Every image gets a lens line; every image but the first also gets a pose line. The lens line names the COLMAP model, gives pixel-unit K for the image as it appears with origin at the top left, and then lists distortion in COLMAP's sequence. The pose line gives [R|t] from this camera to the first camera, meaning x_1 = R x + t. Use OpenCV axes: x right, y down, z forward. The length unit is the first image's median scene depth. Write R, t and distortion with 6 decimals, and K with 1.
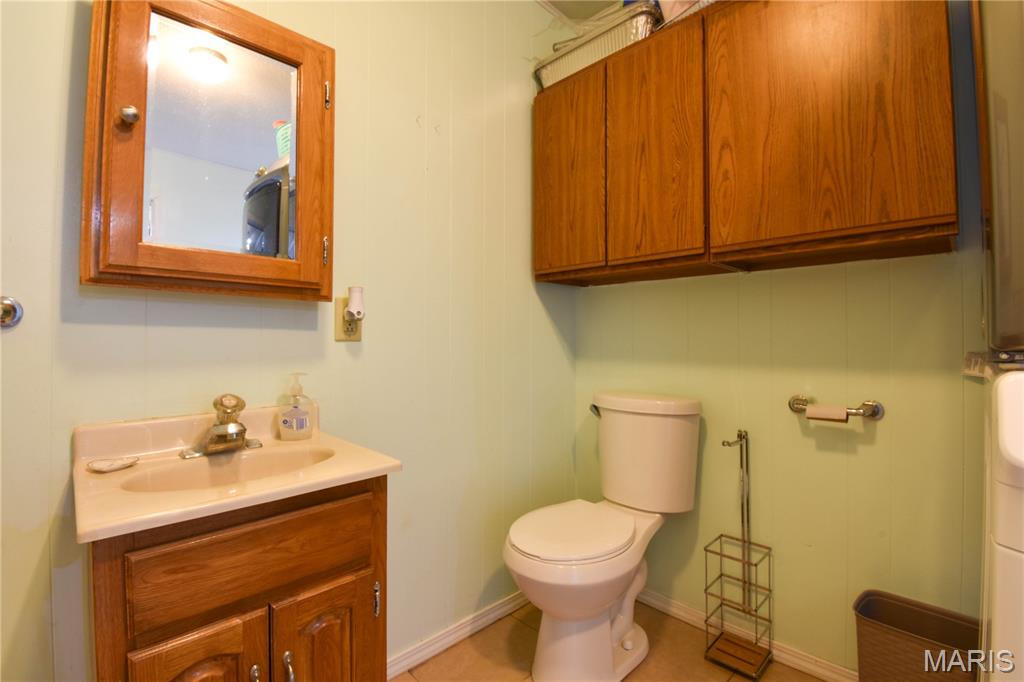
lens RADIAL K [[463.1, 0, 511.7], [0, 463.1, 333.8], [0, 0, 1]] dist [0.023454, -0.029712]
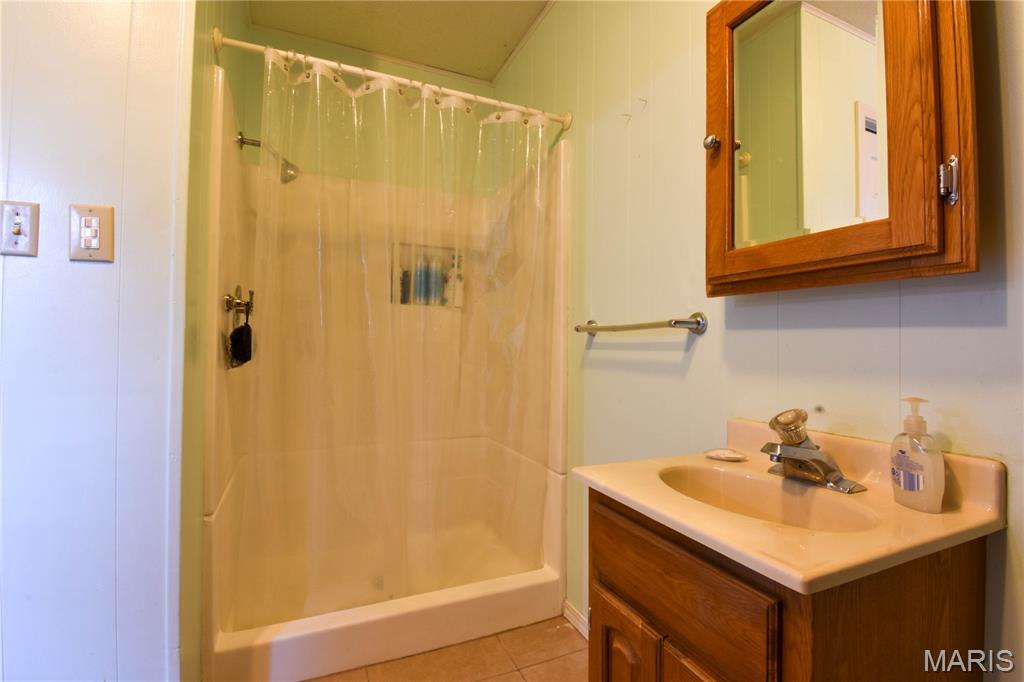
lens RADIAL K [[463.1, 0, 511.7], [0, 463.1, 333.8], [0, 0, 1]] dist [0.023454, -0.029712]
pose [[-0.356243, -0.025003, -0.934059, 0.270082], [0.001511, 0.999625, -0.027335, 0.014749], [0.934392, -0.011149, -0.356071, 0.655216]]
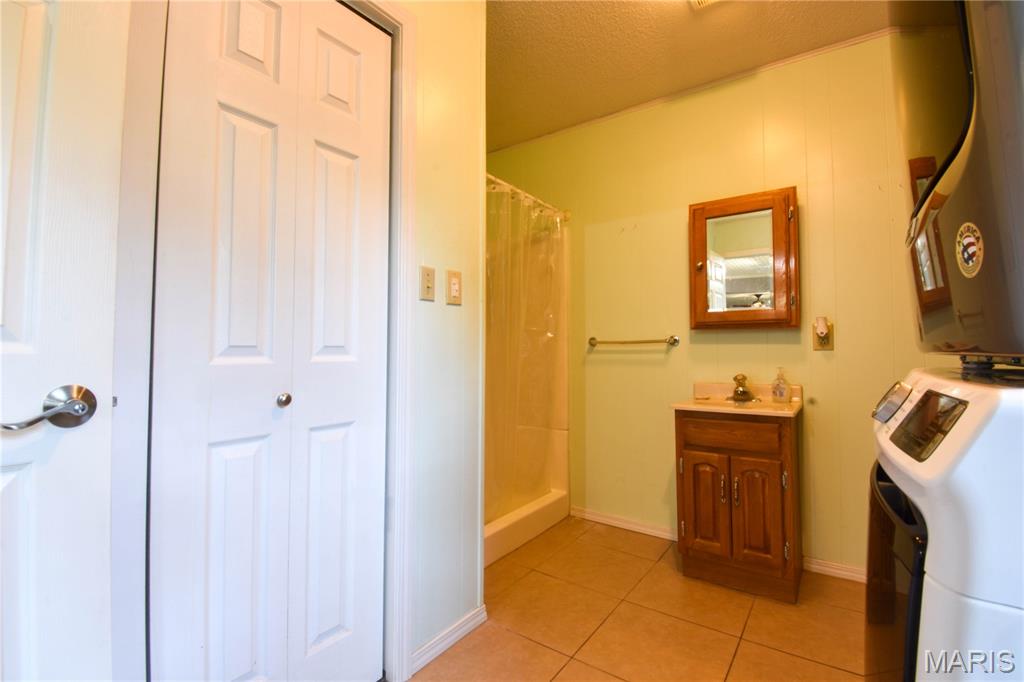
lens RADIAL K [[443.3, 0, 510.7], [0, 443.3, 334.3], [0, 0, 1]] dist [0.001313, 0.000011]
pose [[0.158143, -0.037890, -0.986689, 1.052904], [0.015357, 0.999237, -0.035910, -0.001300], [0.987297, -0.009473, 0.158604, -0.340354]]
